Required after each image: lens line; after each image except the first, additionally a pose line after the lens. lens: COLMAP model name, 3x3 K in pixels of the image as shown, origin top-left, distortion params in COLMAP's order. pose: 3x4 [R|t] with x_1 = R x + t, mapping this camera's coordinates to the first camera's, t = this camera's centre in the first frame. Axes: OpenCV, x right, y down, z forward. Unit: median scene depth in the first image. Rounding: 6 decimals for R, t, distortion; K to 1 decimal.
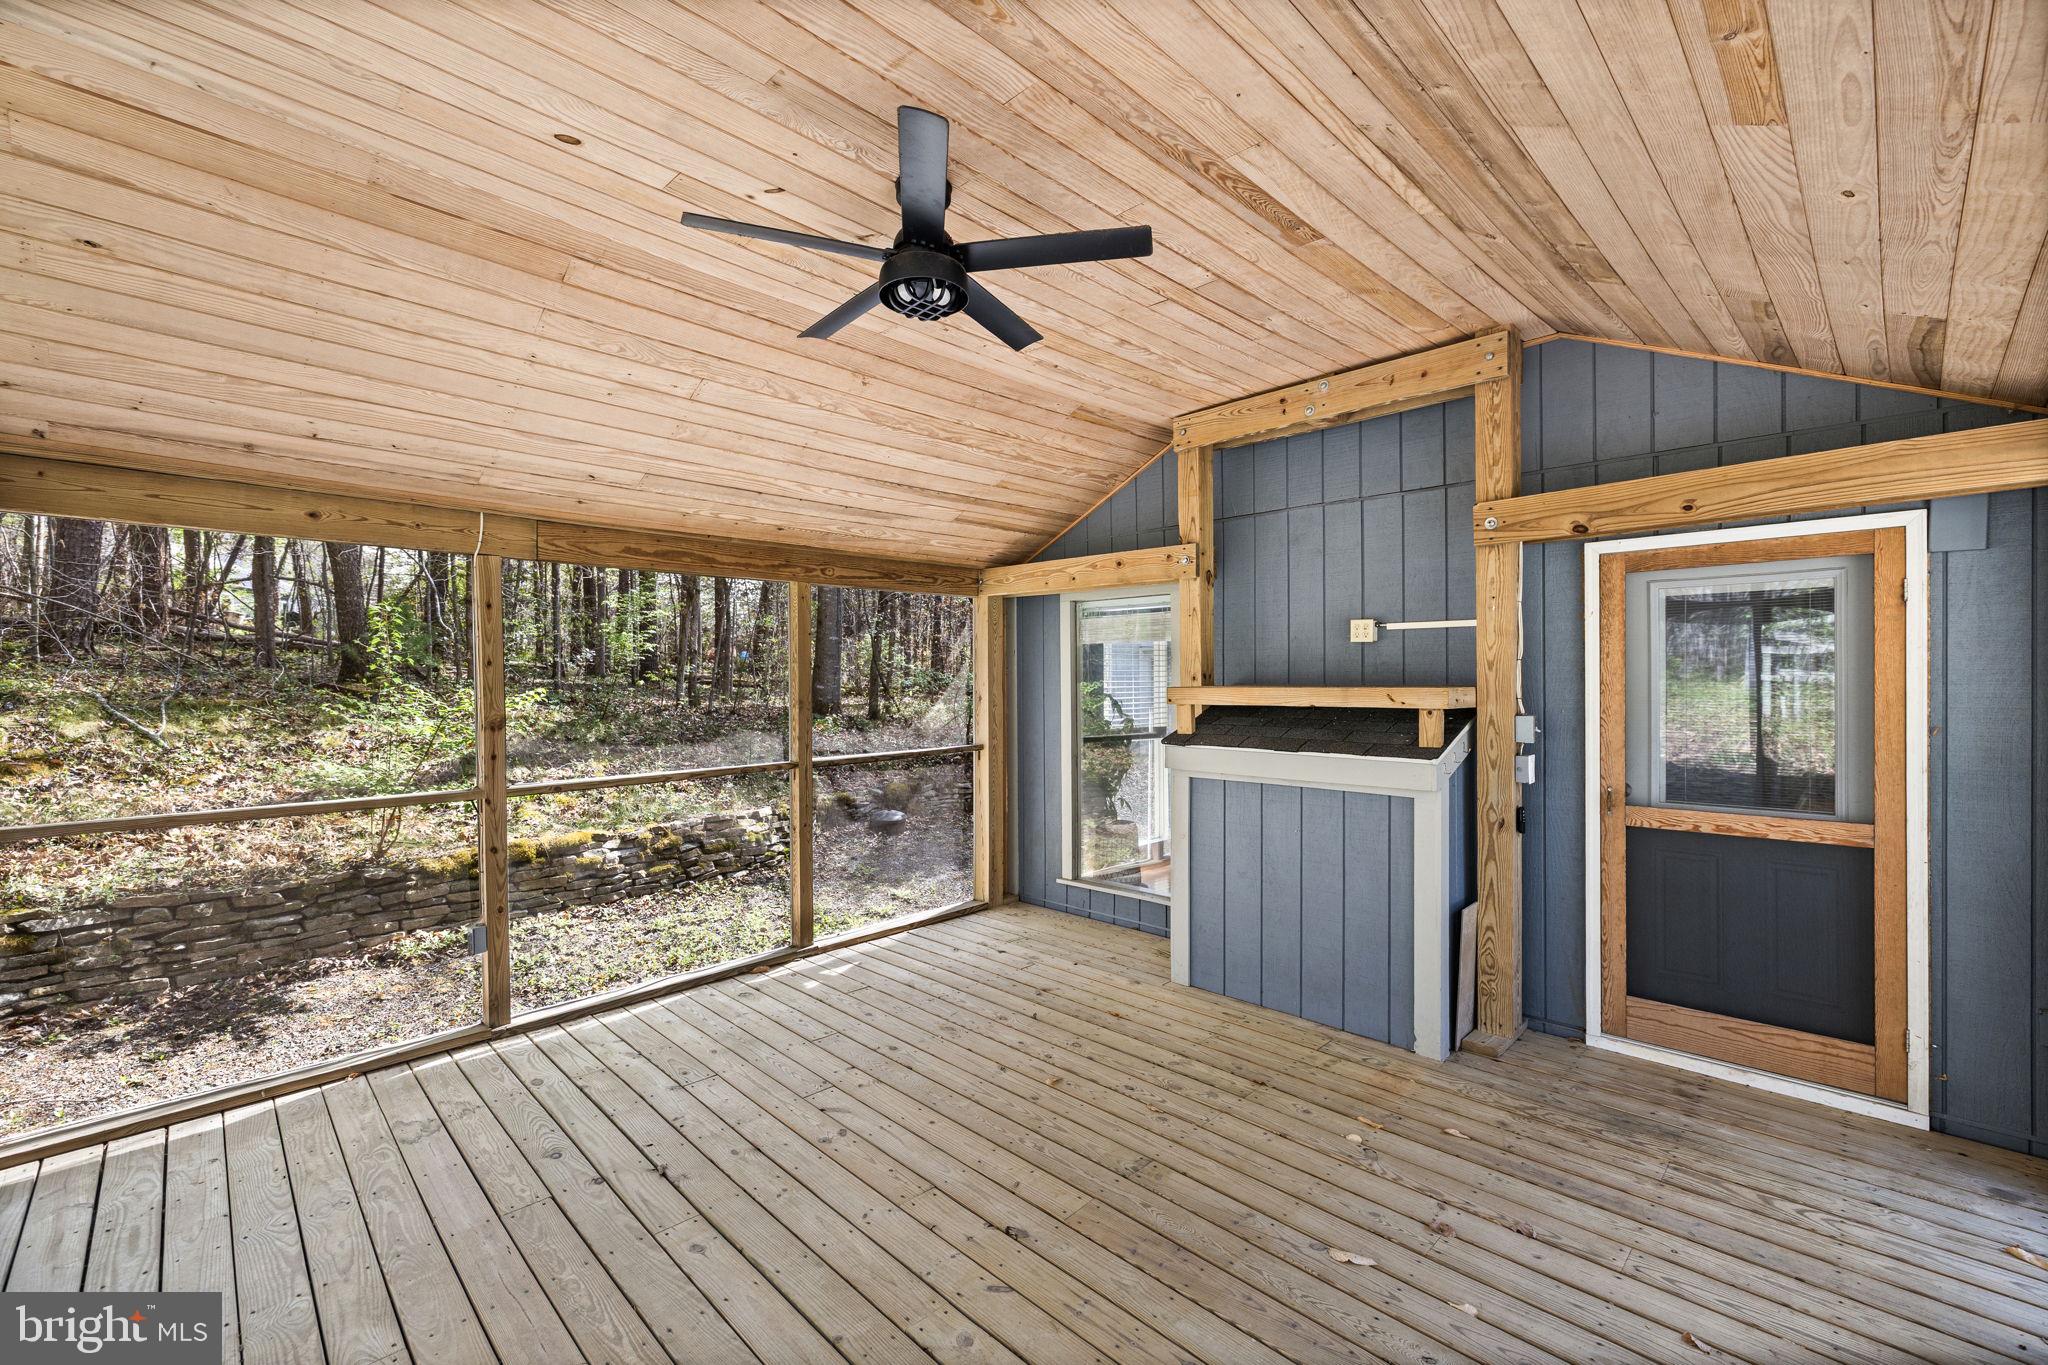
lens RADIAL K [[860.3, 0, 1018.2], [0, 860.3, 680.7], [0, 0, 1]] dist [0.002451, 0.000104]
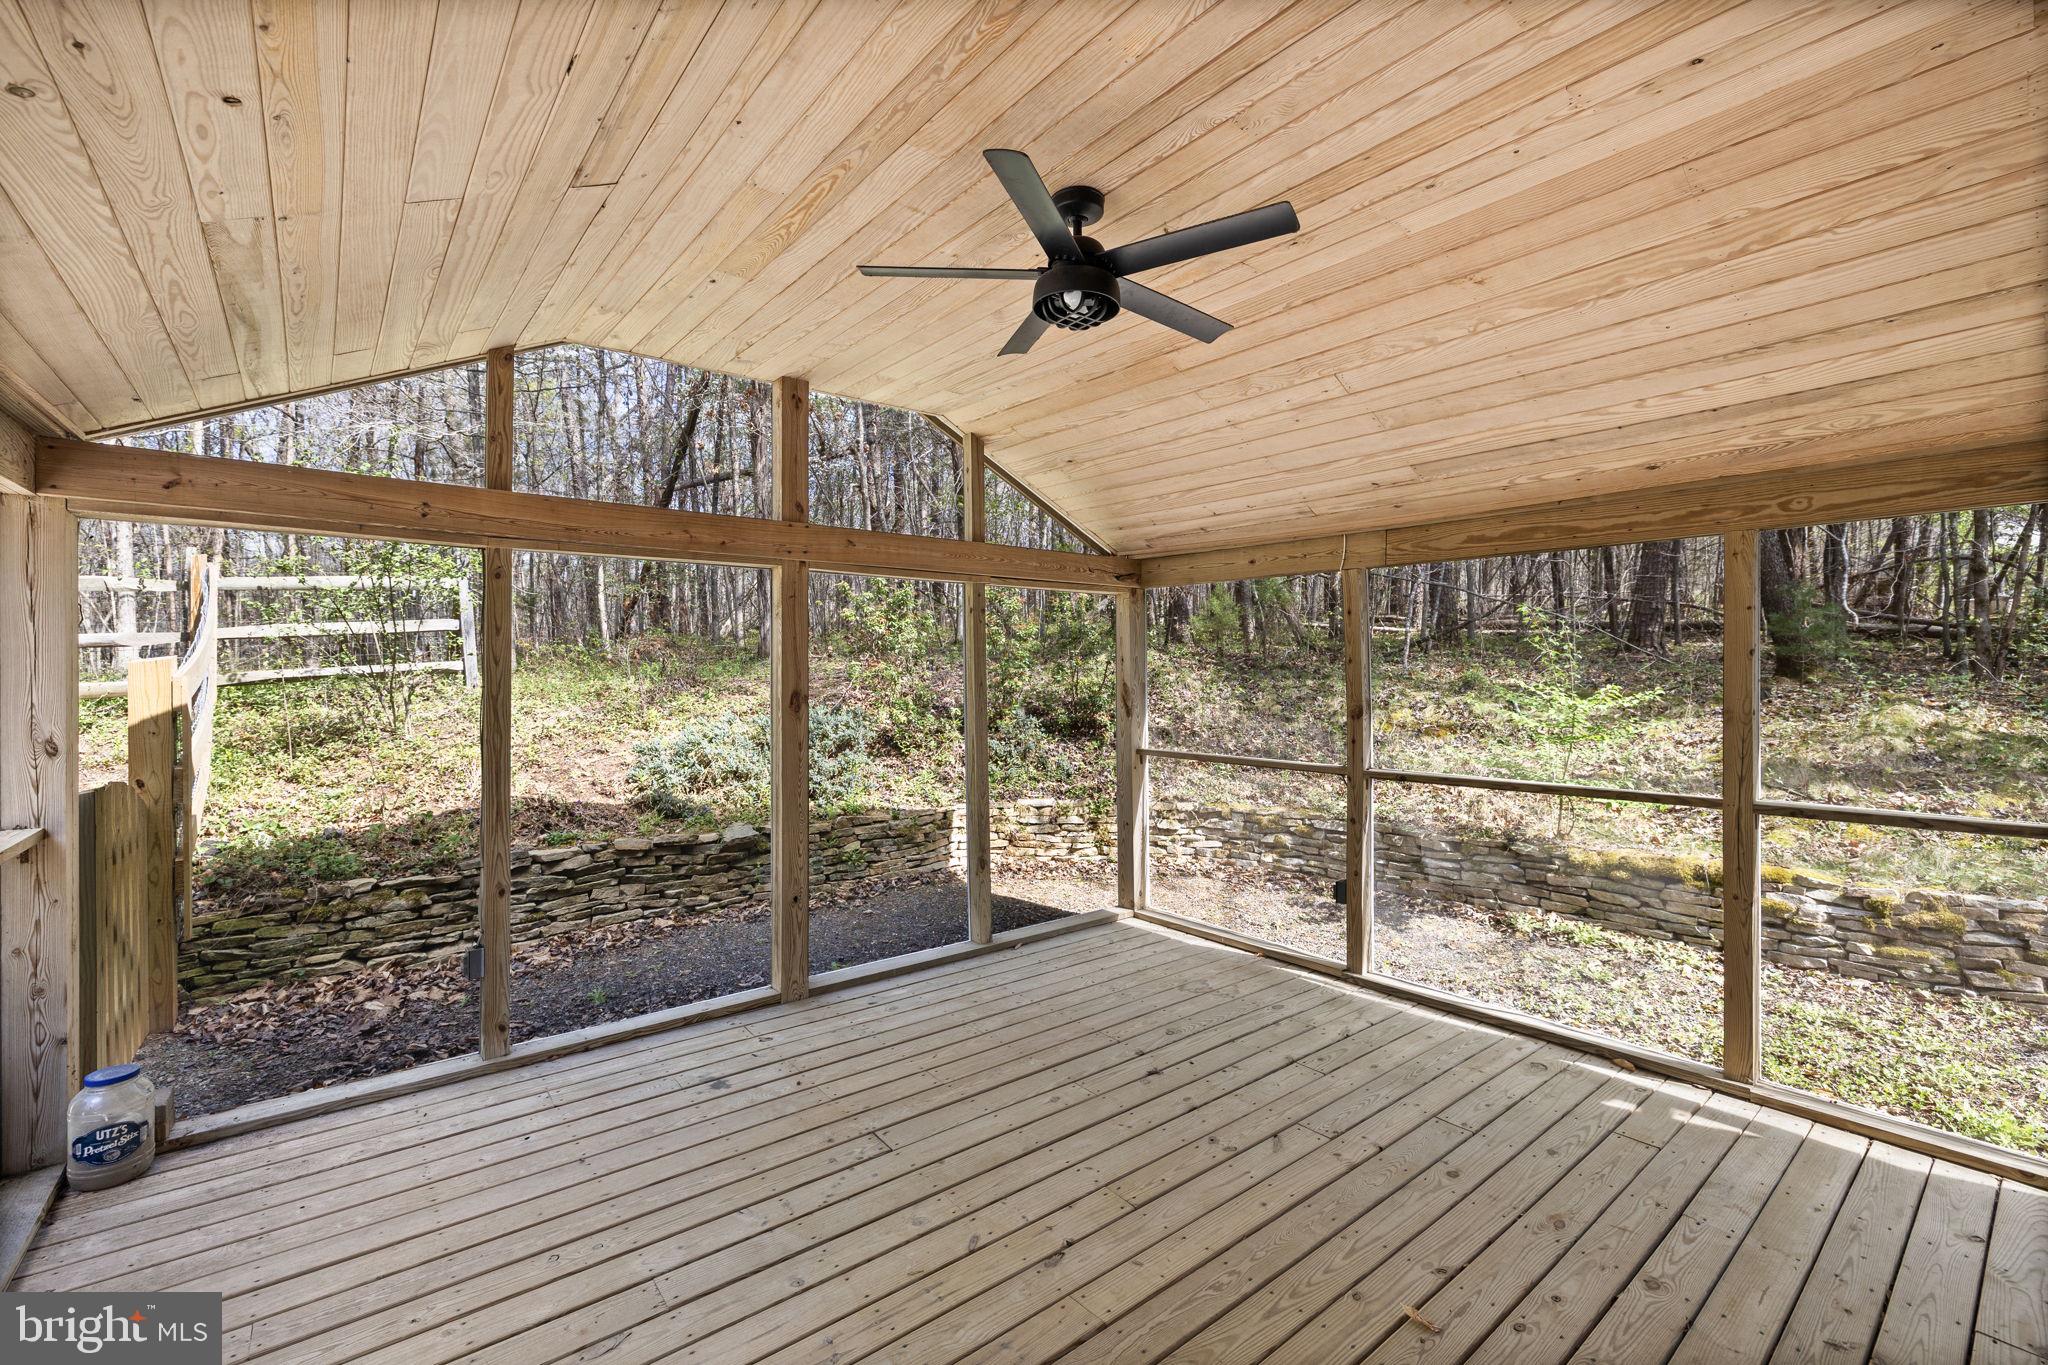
lens RADIAL K [[860.3, 0, 1018.2], [0, 860.3, 680.7], [0, 0, 1]] dist [0.002451, 0.000104]
pose [[-0.096785, 0.014141, -0.995205, 0.534788], [-0.002194, 0.999894, 0.014421, -0.008658], [0.995303, 0.003579, -0.096743, 0.593305]]
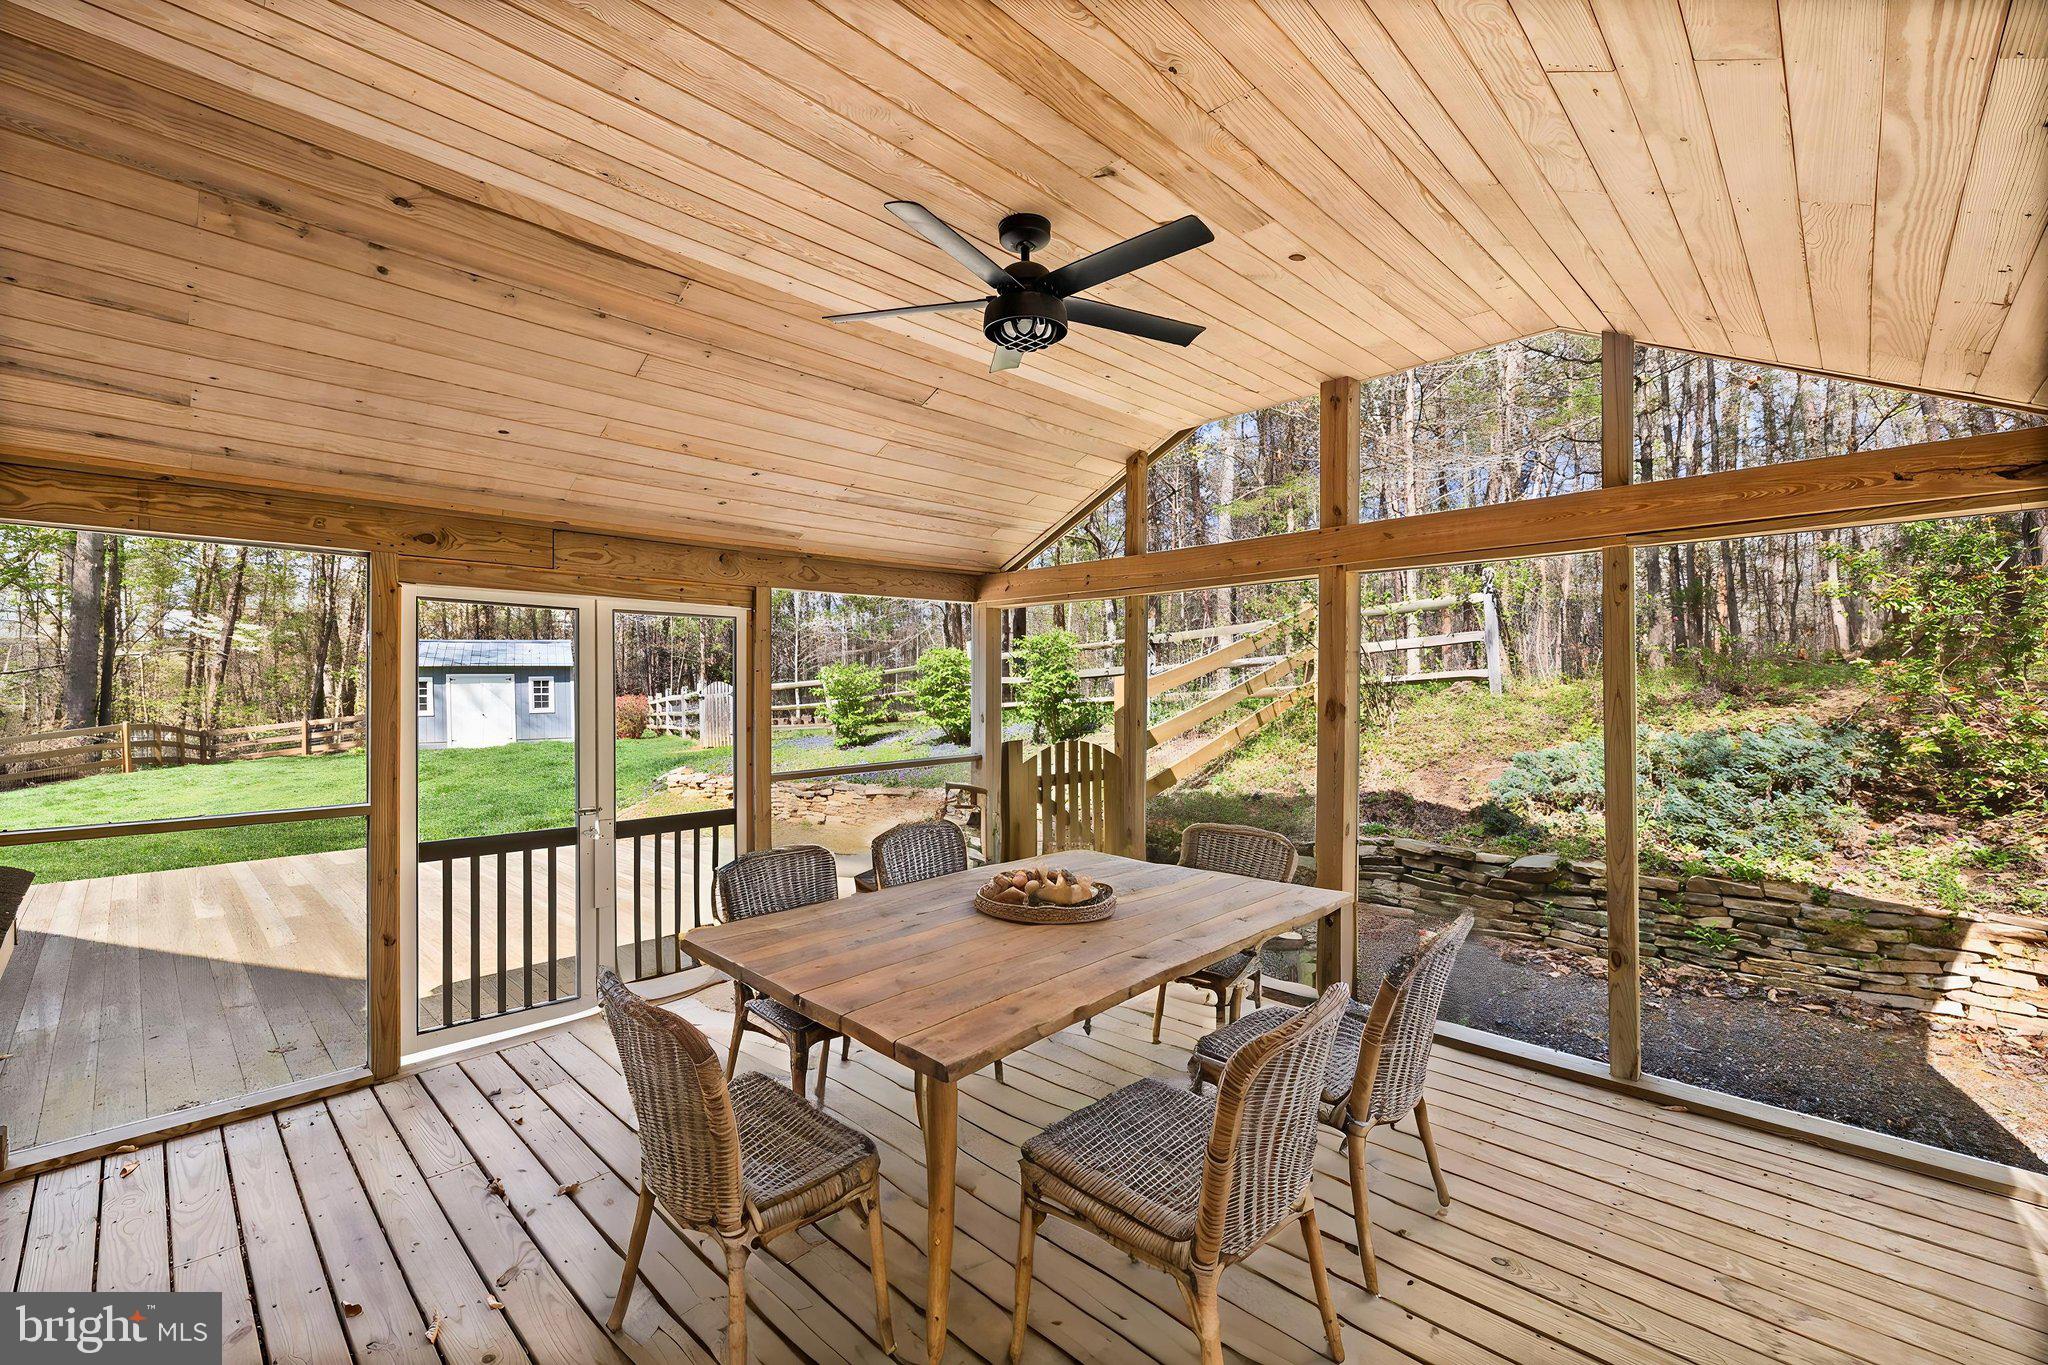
lens RADIAL K [[860.3, 0, 1018.2], [0, 860.3, 680.7], [0, 0, 1]] dist [0.002451, 0.000104]
pose [[-0.999403, 0.014885, -0.031164, -0.037509], [0.014935, 0.999888, -0.001377, -0.007448], [0.031140, -0.001841, -0.999513, 1.204241]]
